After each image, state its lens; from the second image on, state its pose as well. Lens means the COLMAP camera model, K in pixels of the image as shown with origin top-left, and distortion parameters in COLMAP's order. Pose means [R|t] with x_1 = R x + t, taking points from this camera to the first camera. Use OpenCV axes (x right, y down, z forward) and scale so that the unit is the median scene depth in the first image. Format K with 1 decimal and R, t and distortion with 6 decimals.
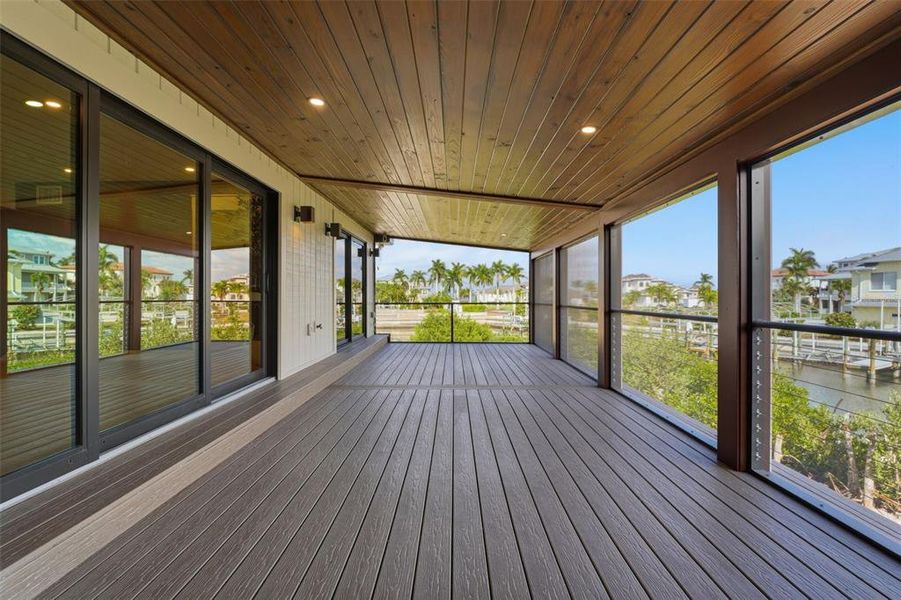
lens RADIAL K [[418.0, 0, 450.5], [0, 418.0, 300.0], [0, 0, 1]] dist [-0.019479, 0.000770]
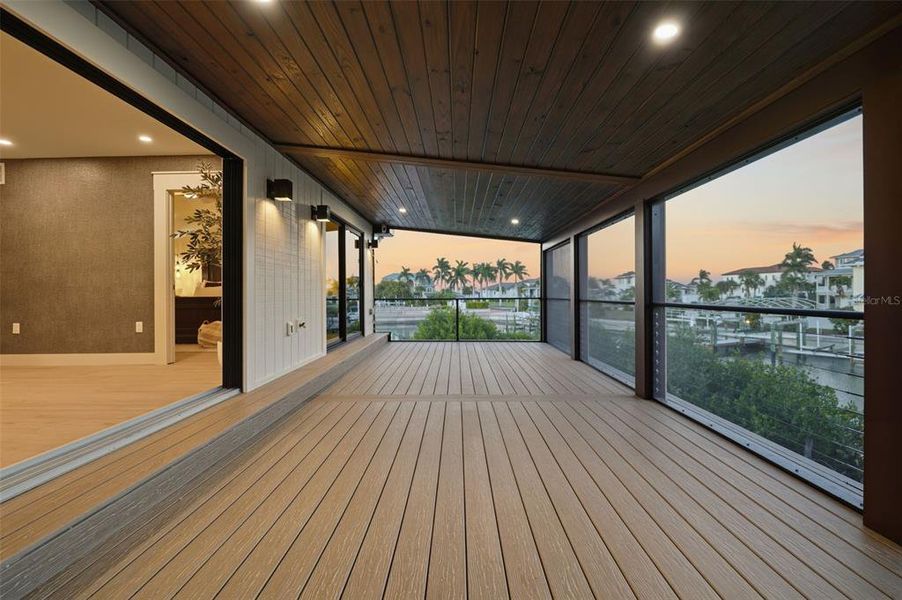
lens RADIAL K [[372.2, 0, 453.6], [0, 372.2, 297.3], [0, 0, 1]] dist [-0.022009, 0.000441]
pose [[0.999988, -0.004894, -0.000326, -0.004303], [0.004892, 0.999981, -0.003726, 0.007647], [0.000344, 0.003724, 0.999993, 0.174973]]
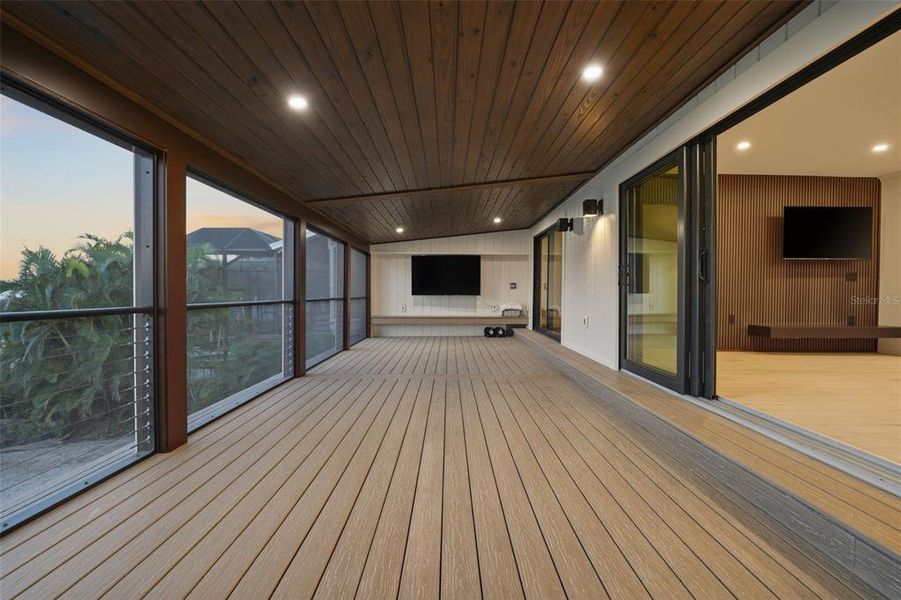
lens RADIAL K [[371.8, 0, 453.1], [0, 371.8, 297.3], [0, 0, 1]] dist [-0.022009, 0.000441]
pose [[-0.999820, -0.001107, -0.018915, 0.000727], [-0.001547, 0.999728, 0.023283, 0.000956], [0.018884, 0.023308, -0.999550, 0.748543]]
